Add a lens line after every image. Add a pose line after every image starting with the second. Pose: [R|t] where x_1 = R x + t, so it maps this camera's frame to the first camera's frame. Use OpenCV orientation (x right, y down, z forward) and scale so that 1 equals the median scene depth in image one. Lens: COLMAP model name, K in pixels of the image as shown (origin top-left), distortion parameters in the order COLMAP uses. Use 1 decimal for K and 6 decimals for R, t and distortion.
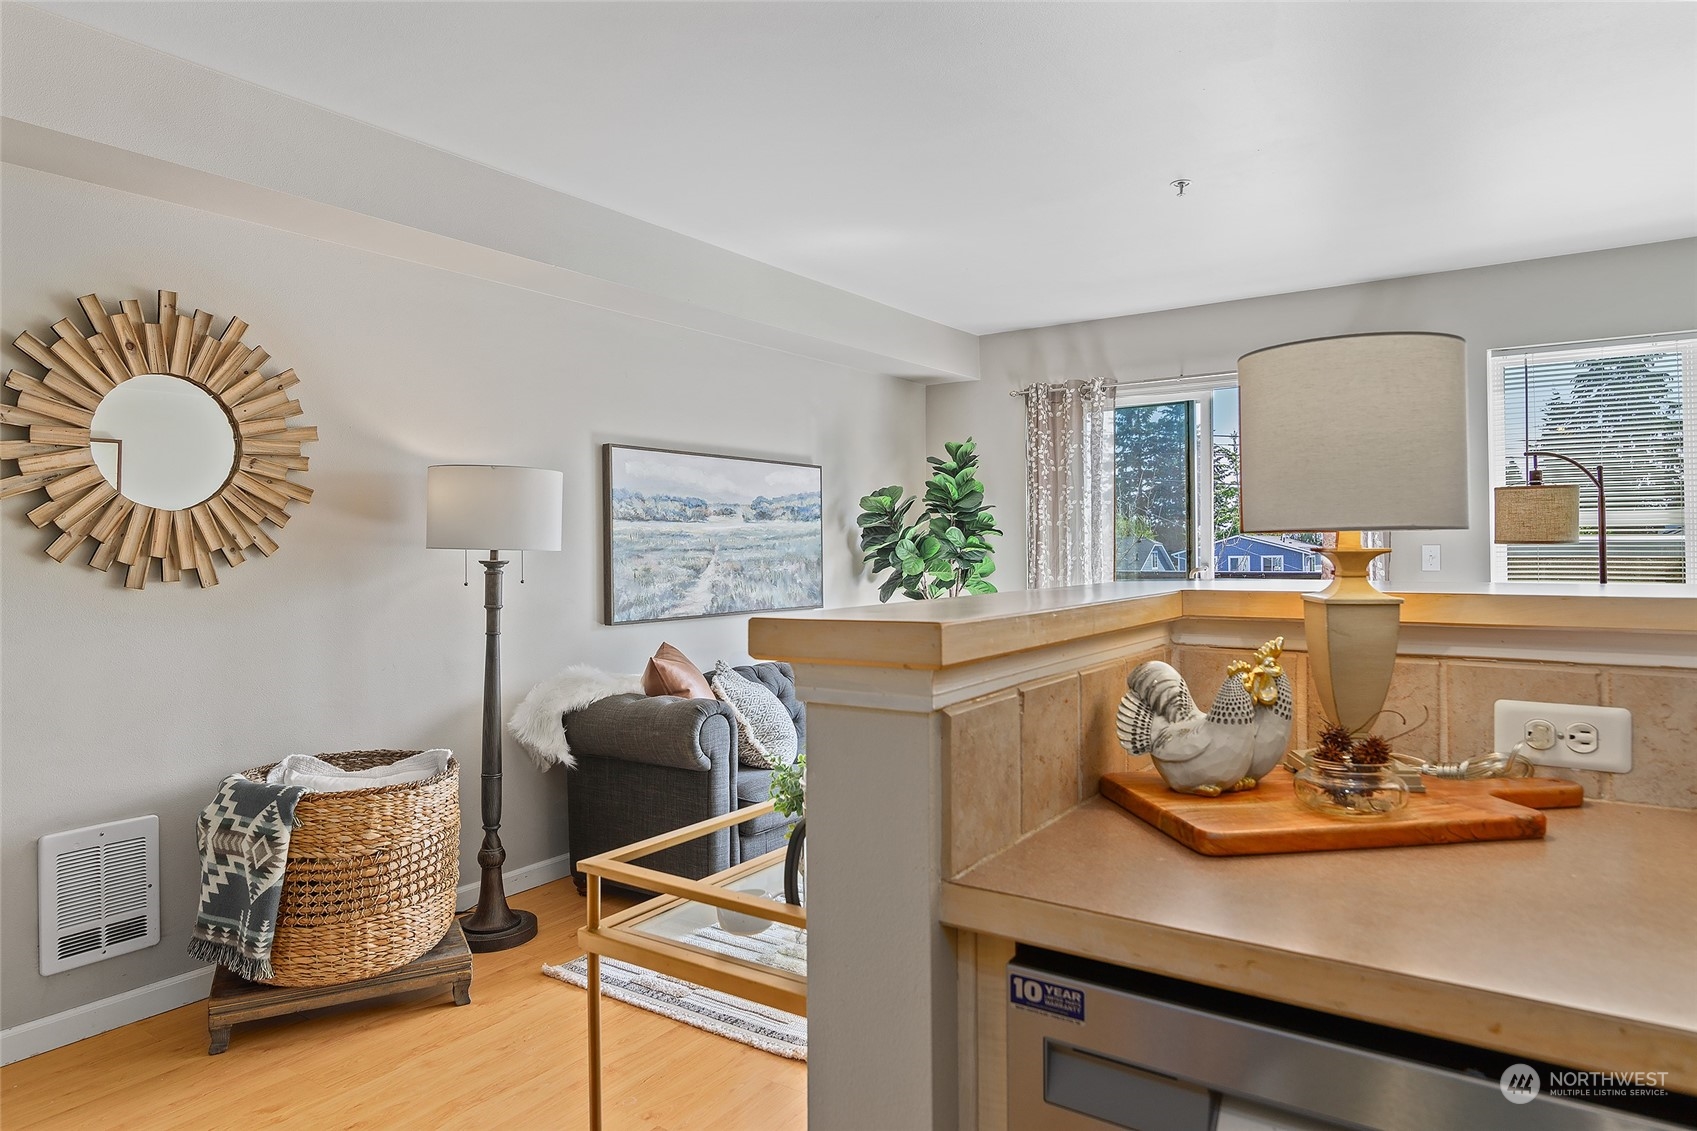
lens RADIAL K [[1036.5, 0, 850.6], [0, 1036.5, 544.2], [0, 0, 1]] dist [0.009335, -0.005270]
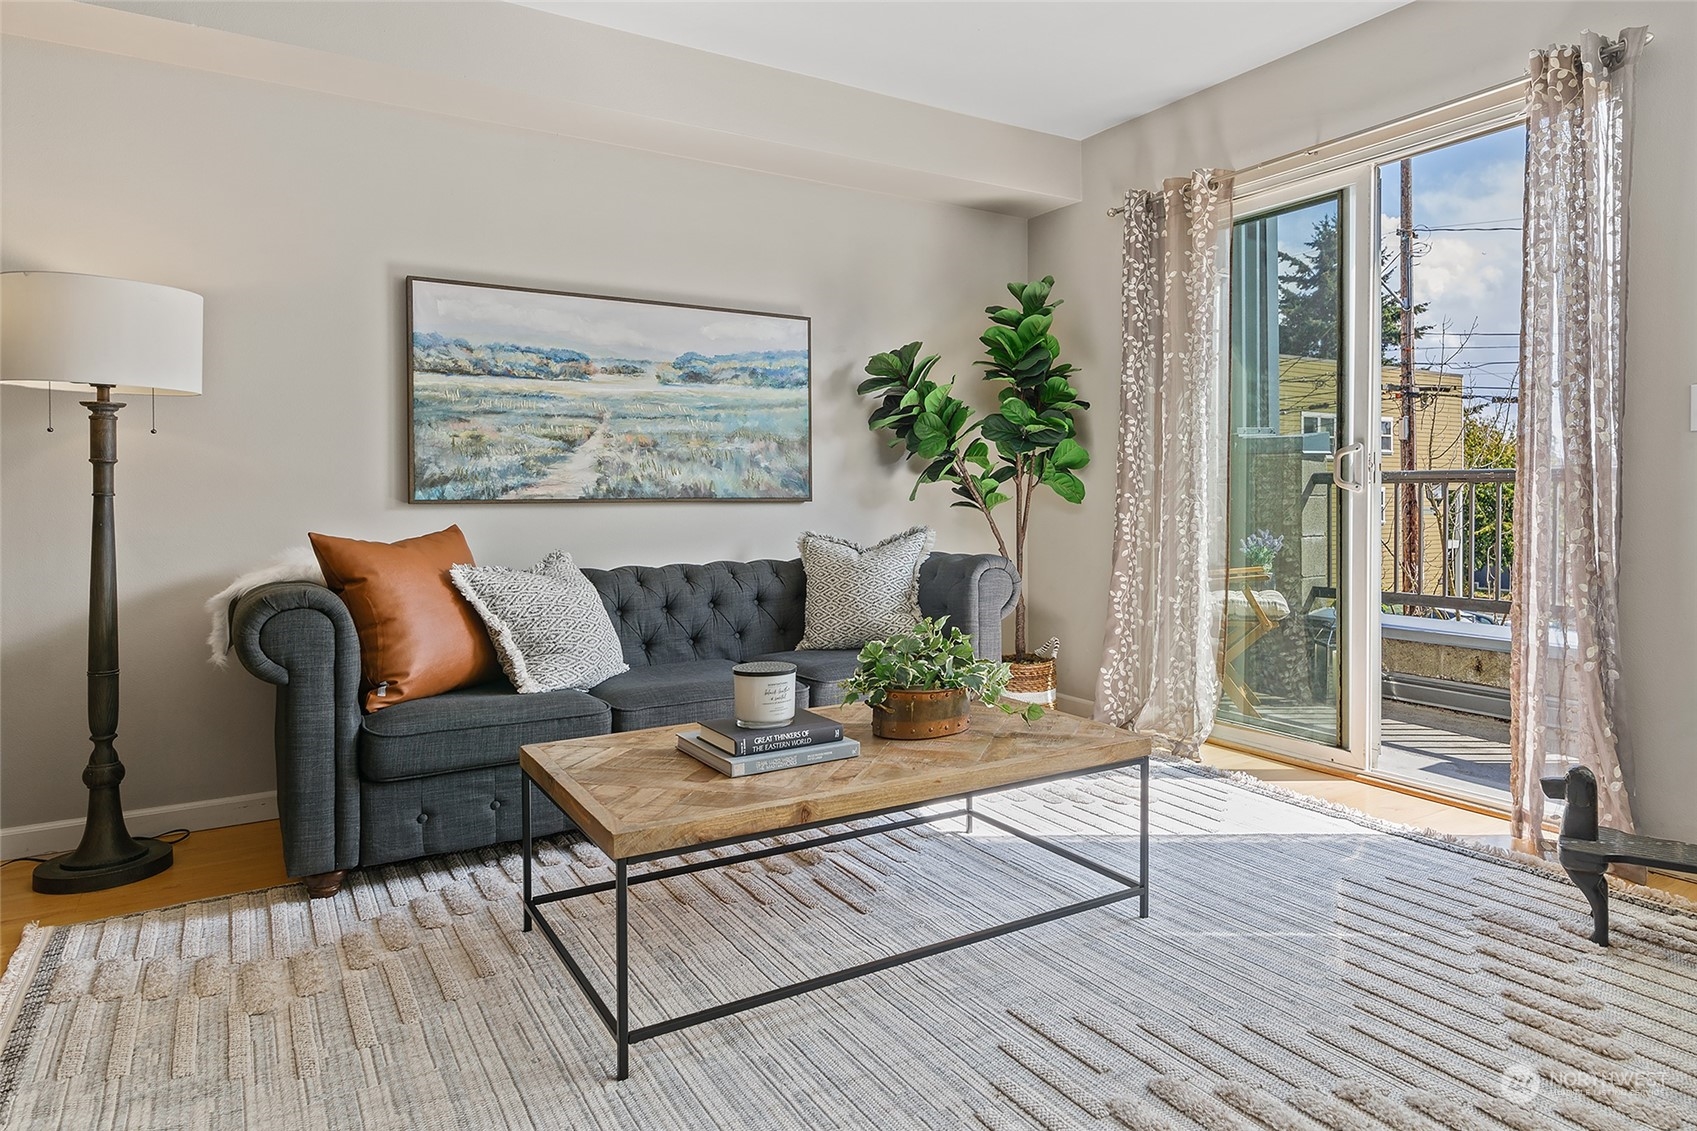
lens RADIAL K [[1044.7, 0, 934.7], [0, 1044.7, 504.6], [0, 0, 1]] dist [0.011841, -0.005758]
pose [[0.930552, 0.009783, -0.366030, 0.364858], [-0.002811, 0.999804, 0.019575, 0.051254], [0.366150, -0.017187, 0.930397, 0.327131]]
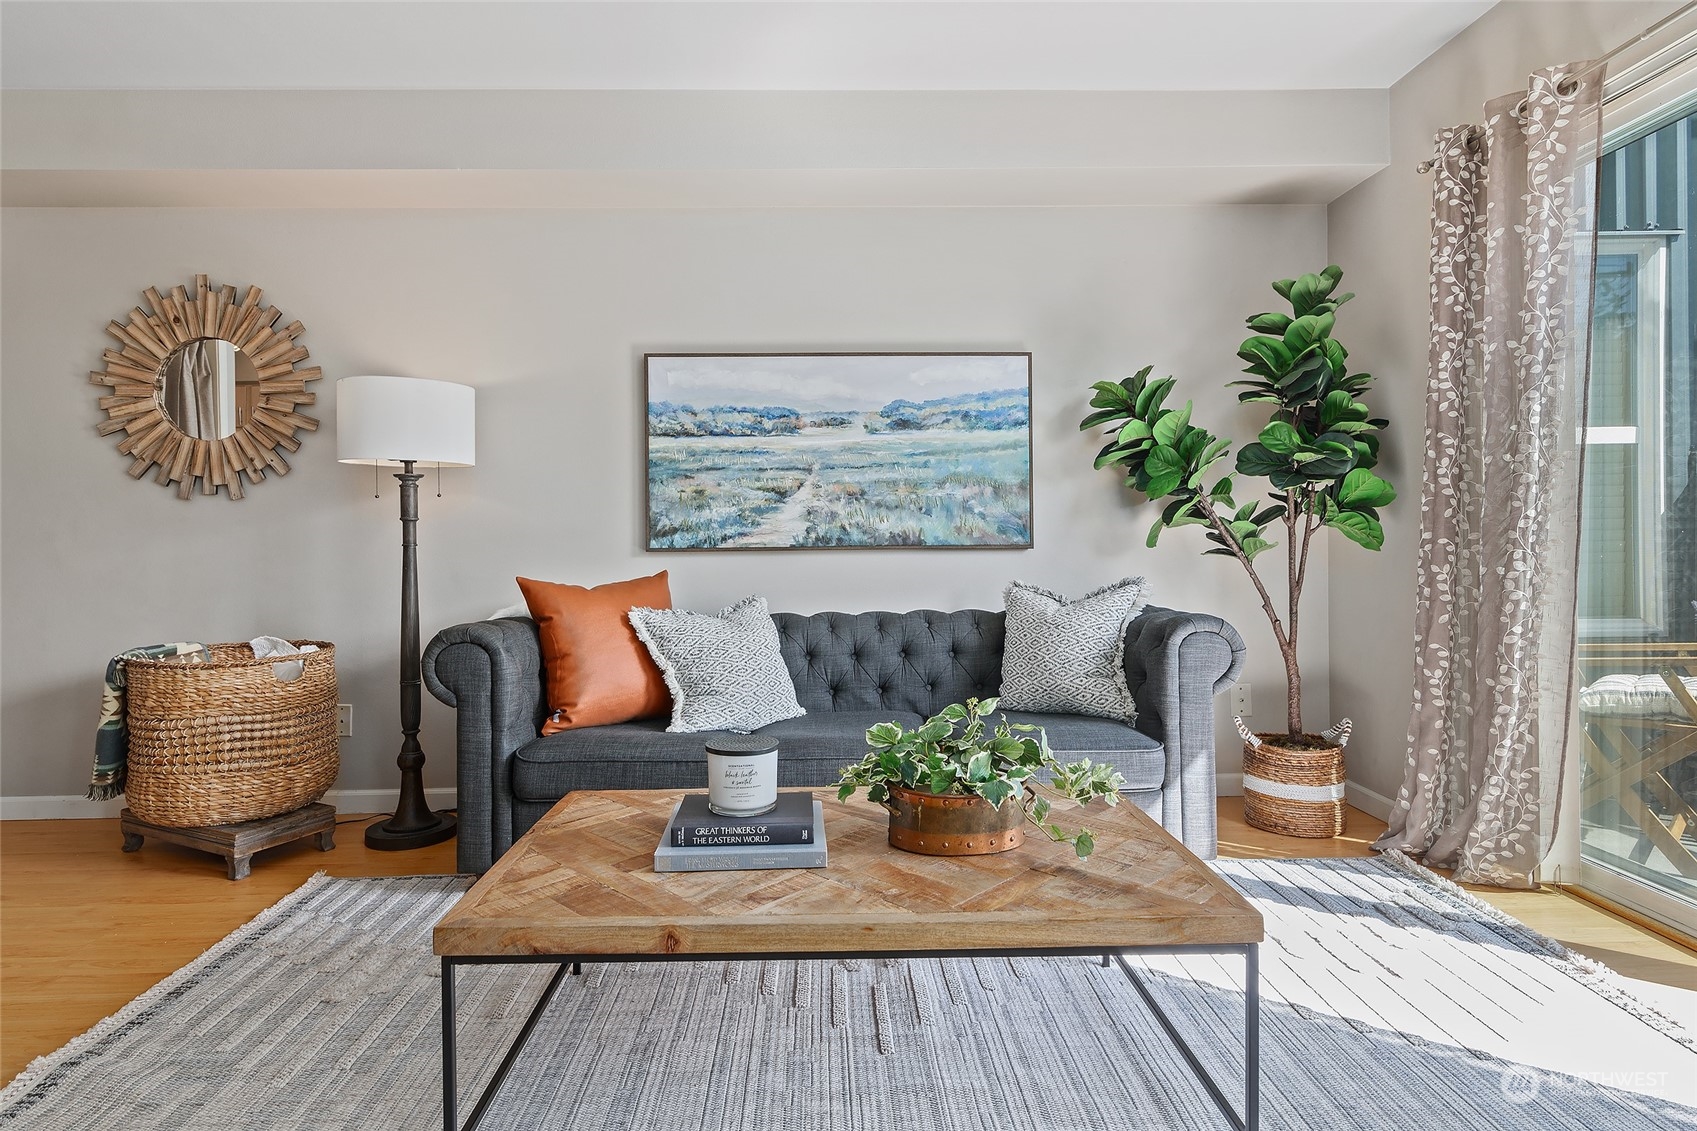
lens RADIAL K [[901.5, 0, 832.9], [0, 901.5, 547.5], [0, 0, 1]] dist [0.006351, -0.001852]
pose [[0.589358, 0.008966, -0.807822, 0.424150], [0.008865, 0.999806, 0.017565, 0.051424], [0.807823, -0.017513, 0.589165, 0.546701]]
